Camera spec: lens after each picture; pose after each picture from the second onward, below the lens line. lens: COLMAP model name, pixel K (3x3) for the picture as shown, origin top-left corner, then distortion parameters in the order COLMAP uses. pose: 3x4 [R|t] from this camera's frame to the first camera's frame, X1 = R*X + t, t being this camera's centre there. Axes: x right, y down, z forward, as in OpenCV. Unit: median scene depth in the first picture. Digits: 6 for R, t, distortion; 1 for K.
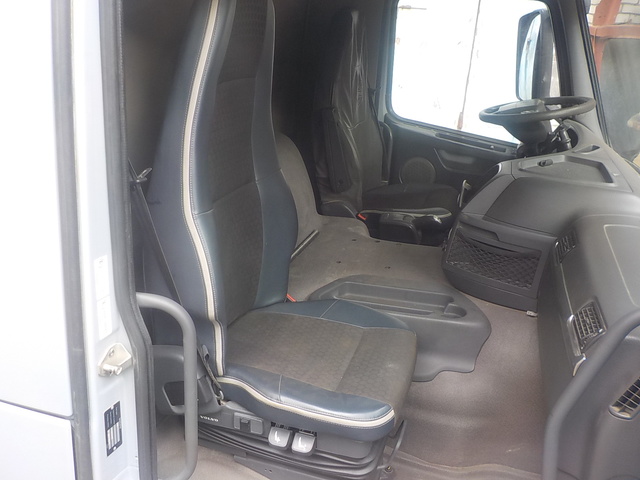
lens RADIAL K [[586.6, 0, 311.8], [0, 586.6, 242.8], [0, 0, 1]] dist [0.055393, -0.066365]
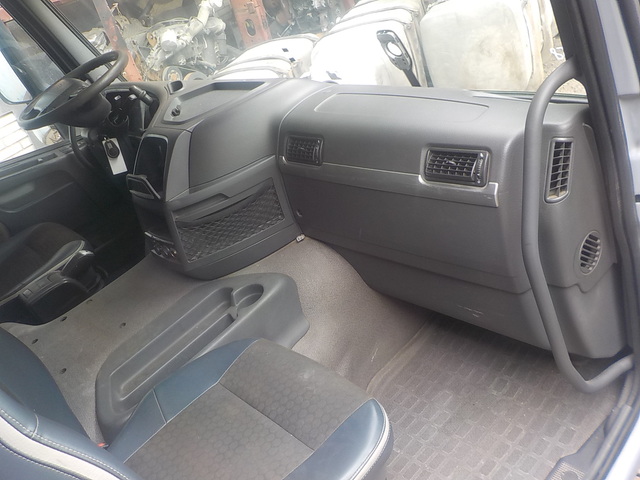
lens RADIAL K [[586.6, 0, 311.8], [0, 586.6, 242.8], [0, 0, 1]] dist [0.055393, -0.066365]
pose [[0.467331, -0.609500, 0.640399, -0.206567], [0.611321, 0.746066, 0.263957, -0.102164], [-0.638661, 0.268134, 0.721260, 0.303566]]
